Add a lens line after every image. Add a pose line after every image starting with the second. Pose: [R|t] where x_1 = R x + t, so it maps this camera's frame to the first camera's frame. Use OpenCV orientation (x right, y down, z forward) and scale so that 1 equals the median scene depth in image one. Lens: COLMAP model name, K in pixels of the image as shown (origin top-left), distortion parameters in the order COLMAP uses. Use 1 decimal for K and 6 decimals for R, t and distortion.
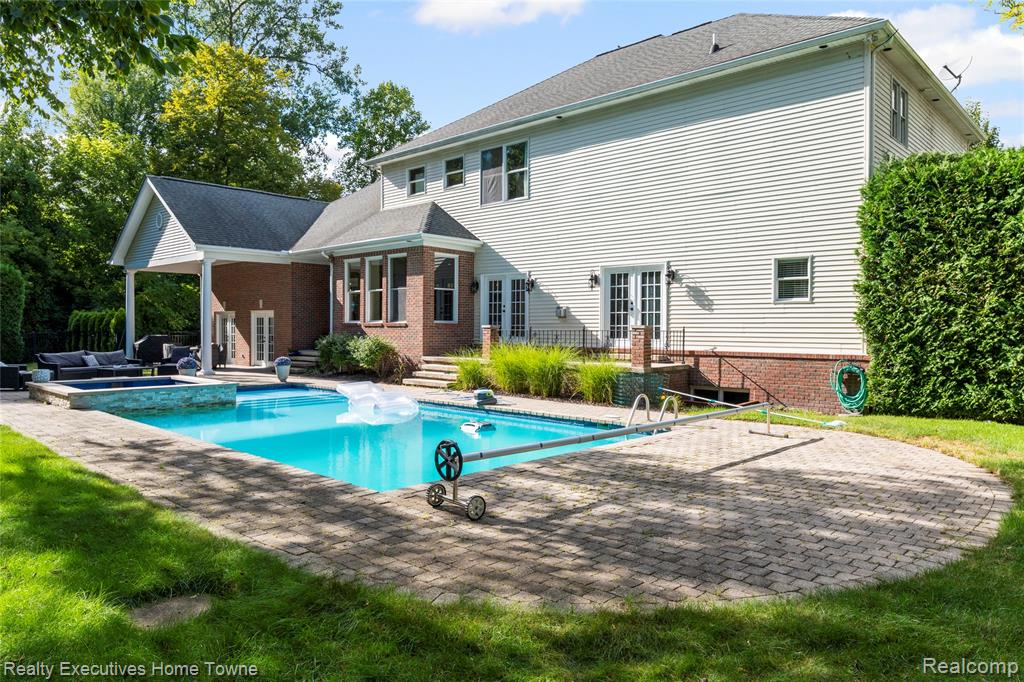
lens RADIAL K [[702.4, 0, 512.0], [0, 702.4, 341.0], [0, 0, 1]] dist [-0.009806, -0.003850]
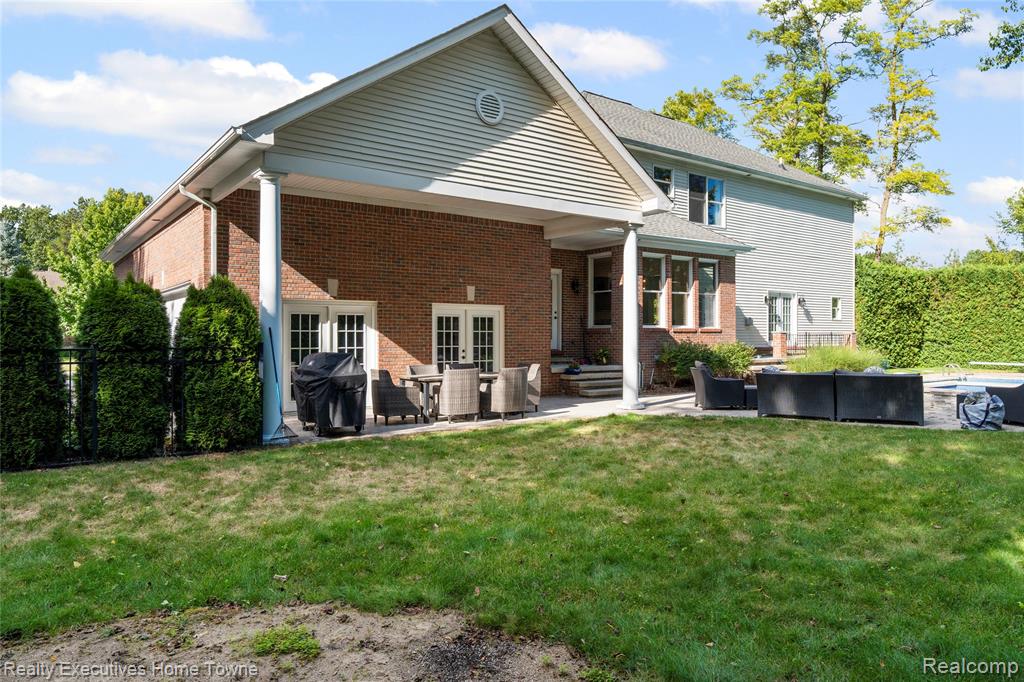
lens RADIAL K [[673.2, 0, 507.4], [0, 673.2, 337.9], [0, 0, 1]] dist [-0.005121, -0.003790]
pose [[0.183802, -0.008731, 0.982925, -1.328761], [0.018762, 0.999810, 0.005373, -0.026697], [-0.982784, 0.017454, 0.183930, 1.276103]]
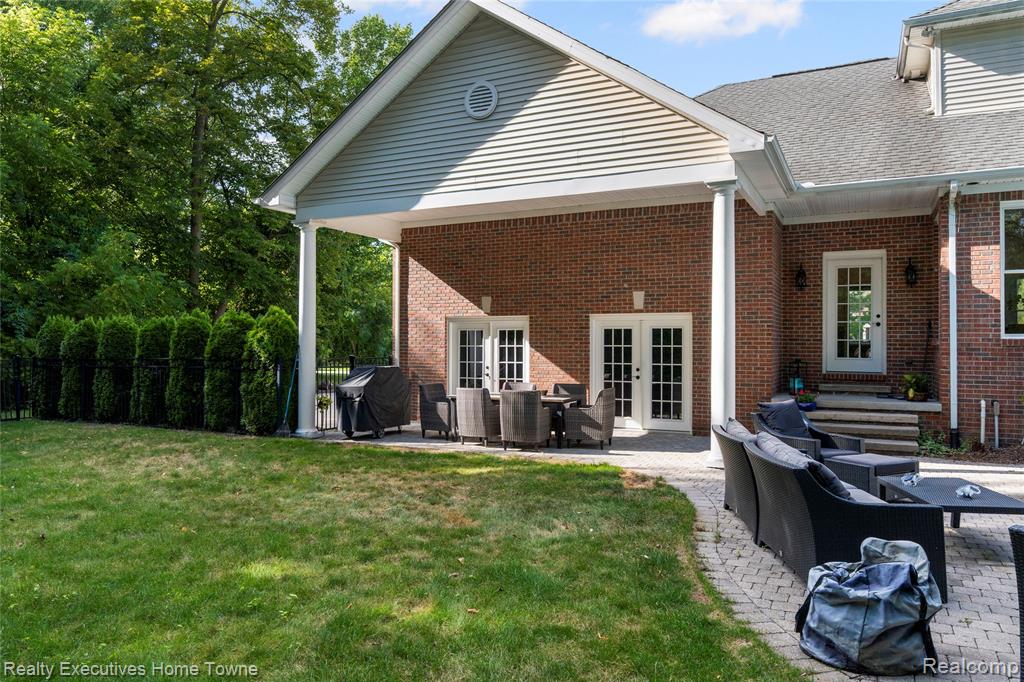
lens RADIAL K [[702.4, 0, 512.0], [0, 702.4, 341.0], [0, 0, 1]] dist [-0.009806, -0.003850]
pose [[0.956076, -0.002667, 0.293106, -0.857884], [0.009314, 0.999730, -0.021283, -0.022391], [-0.292970, 0.023078, 0.955843, 0.830978]]
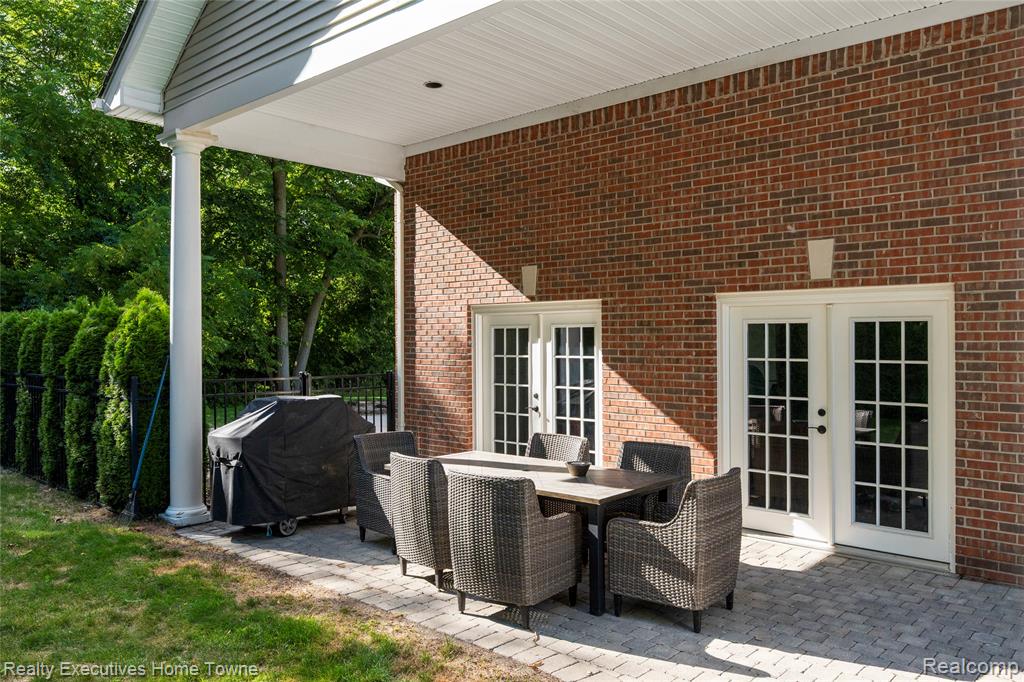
lens RADIAL K [[772.3, 0, 503.2], [0, 772.3, 333.2], [0, 0, 1]] dist [-0.004787, -0.002959]
pose [[0.999869, -0.006121, 0.014976, -0.677687], [0.006552, 0.999563, -0.028840, -0.034780], [-0.014792, 0.028934, 0.999472, 1.122468]]
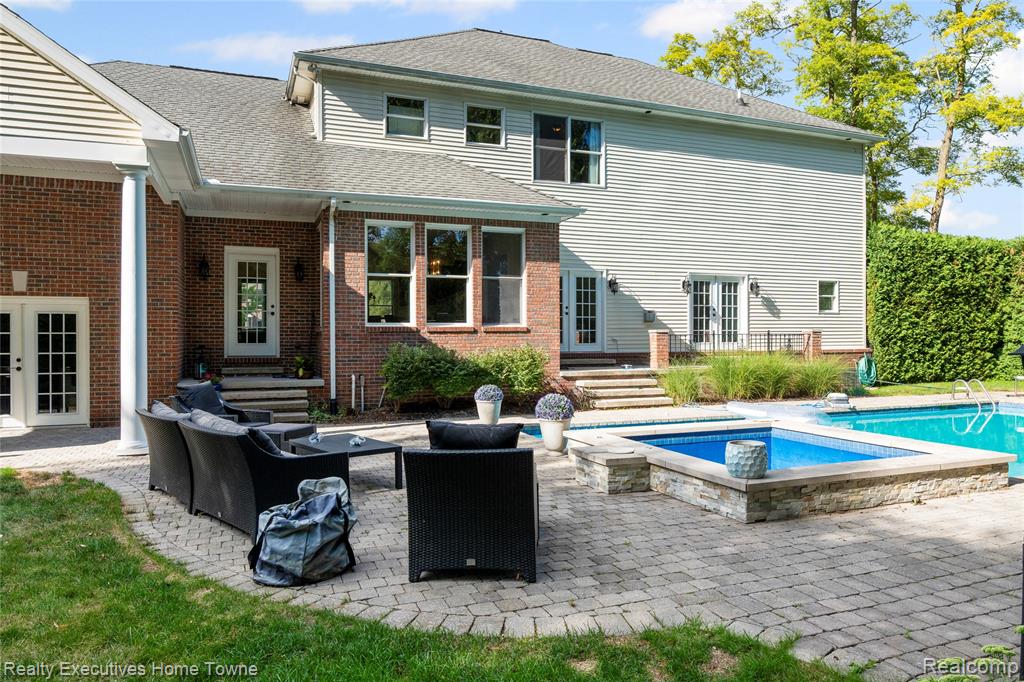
lens RADIAL K [[673.2, 0, 507.4], [0, 673.2, 337.9], [0, 0, 1]] dist [-0.005121, -0.003790]
pose [[0.425370, -0.012882, 0.904928, -0.883557], [0.020783, 0.999774, 0.004463, -0.020601], [-0.904781, 0.016909, 0.425541, 0.824829]]
